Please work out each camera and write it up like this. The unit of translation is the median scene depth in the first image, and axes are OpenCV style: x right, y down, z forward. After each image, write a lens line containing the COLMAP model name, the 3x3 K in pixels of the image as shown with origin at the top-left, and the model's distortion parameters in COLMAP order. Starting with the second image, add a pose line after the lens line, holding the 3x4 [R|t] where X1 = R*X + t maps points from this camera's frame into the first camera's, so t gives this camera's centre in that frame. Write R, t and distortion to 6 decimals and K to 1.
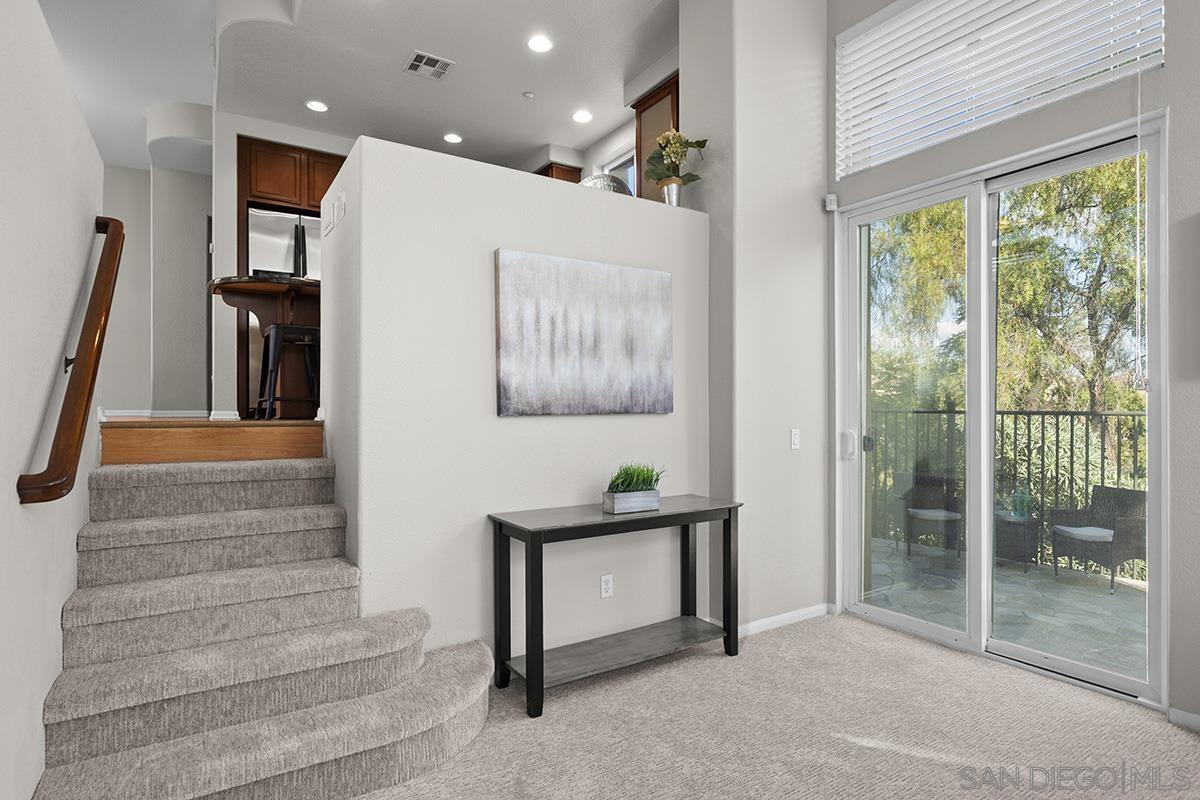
lens RADIAL K [[626.7, 0, 599.3], [0, 626.7, 414.6], [0, 0, 1]] dist [-0.001929, -0.000235]
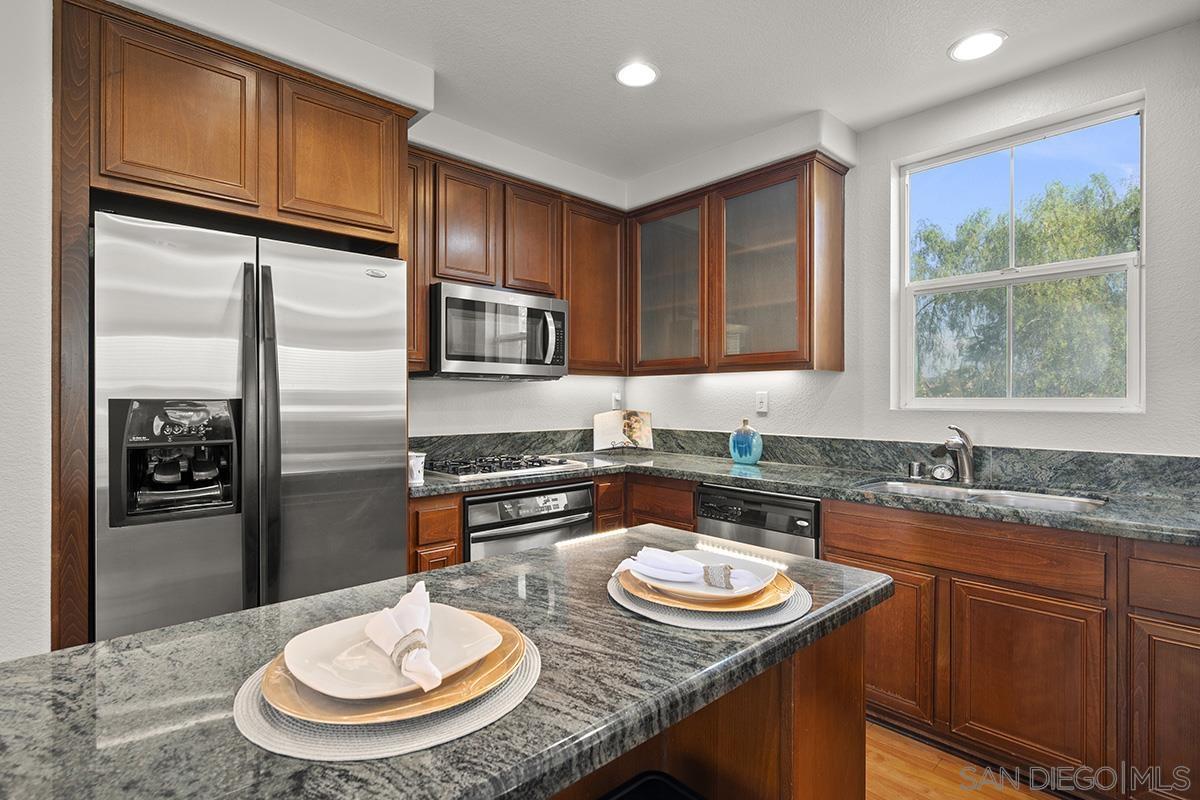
lens RADIAL K [[578.0, 0, 600.0], [0, 578.0, 400.0], [0, 0, 1]] dist [0.000111, -0.000228]
pose [[0.985349, 0.002115, 0.170538, -0.354461], [-0.001809, 0.999996, -0.001953, -0.233815], [-0.170542, 0.001616, 0.985349, 0.664261]]
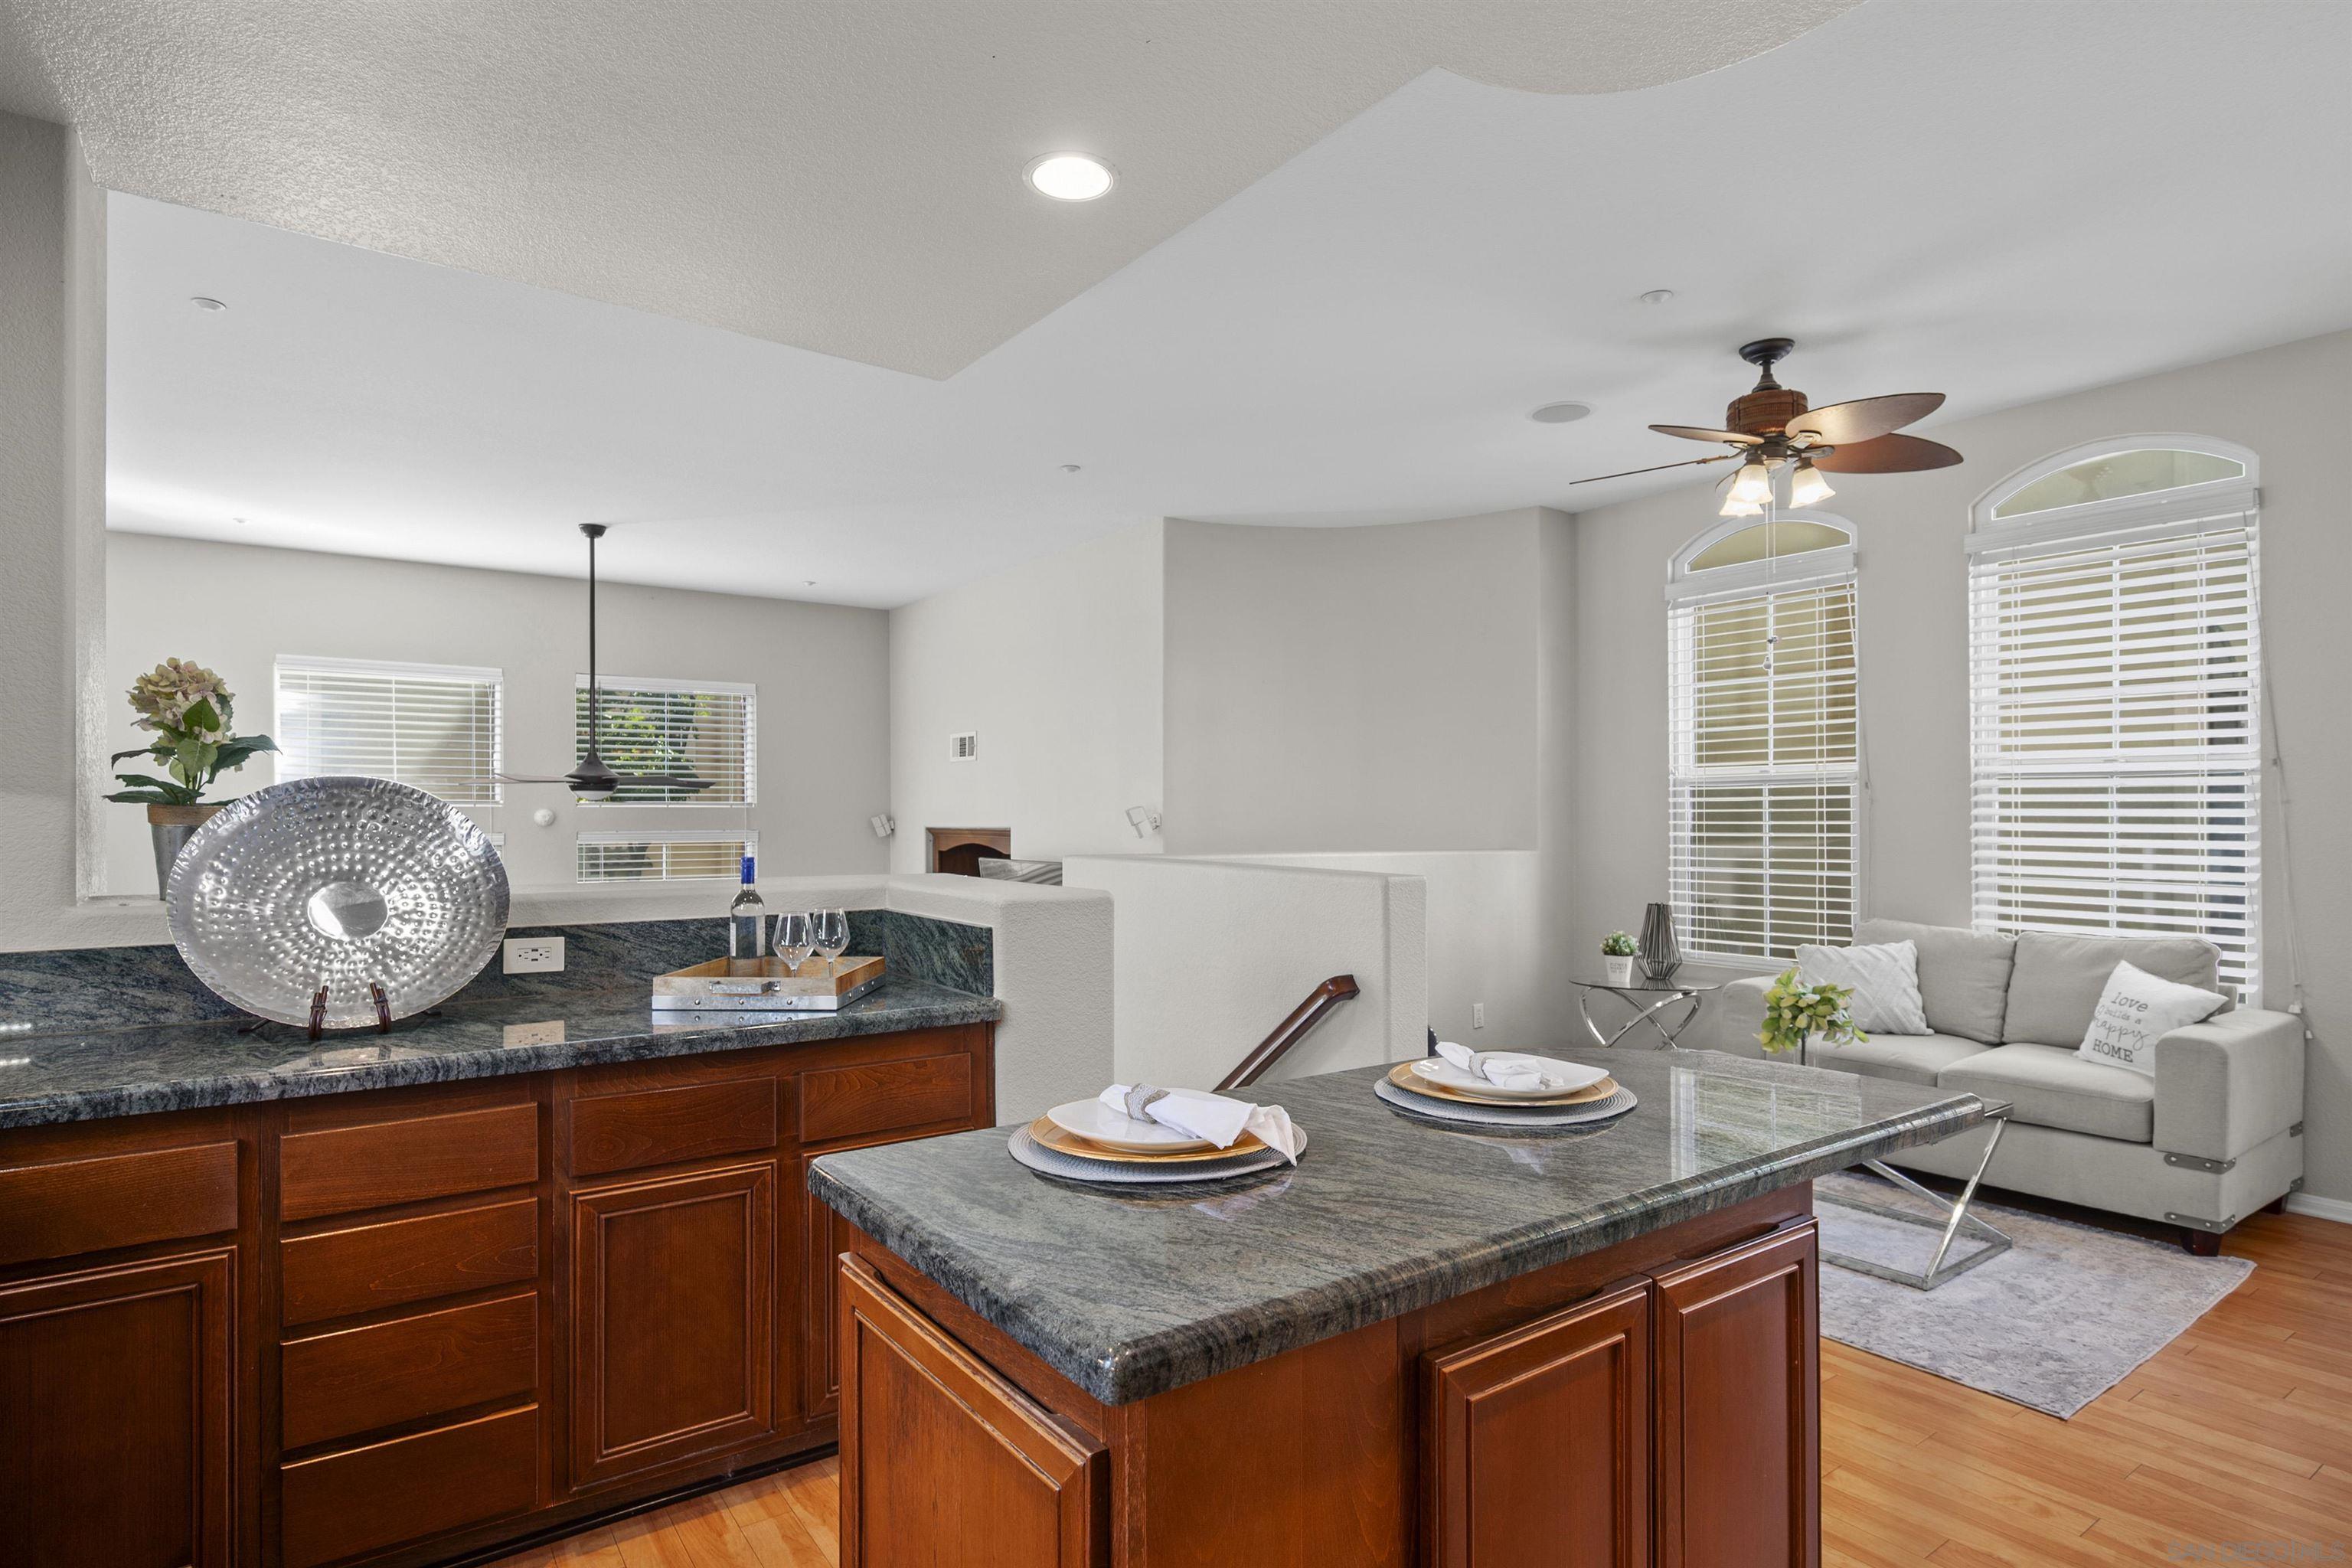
lens RADIAL K [[1228.4, 0, 1174.6], [0, 1228.4, 812.6], [0, 0, 1]] dist [-0.001929, -0.000235]
pose [[-0.998895, 0.002415, -0.046940, -0.272571], [0.002432, 0.999997, -0.000304, -0.244420], [0.046940, -0.000418, -0.998898, 1.150849]]
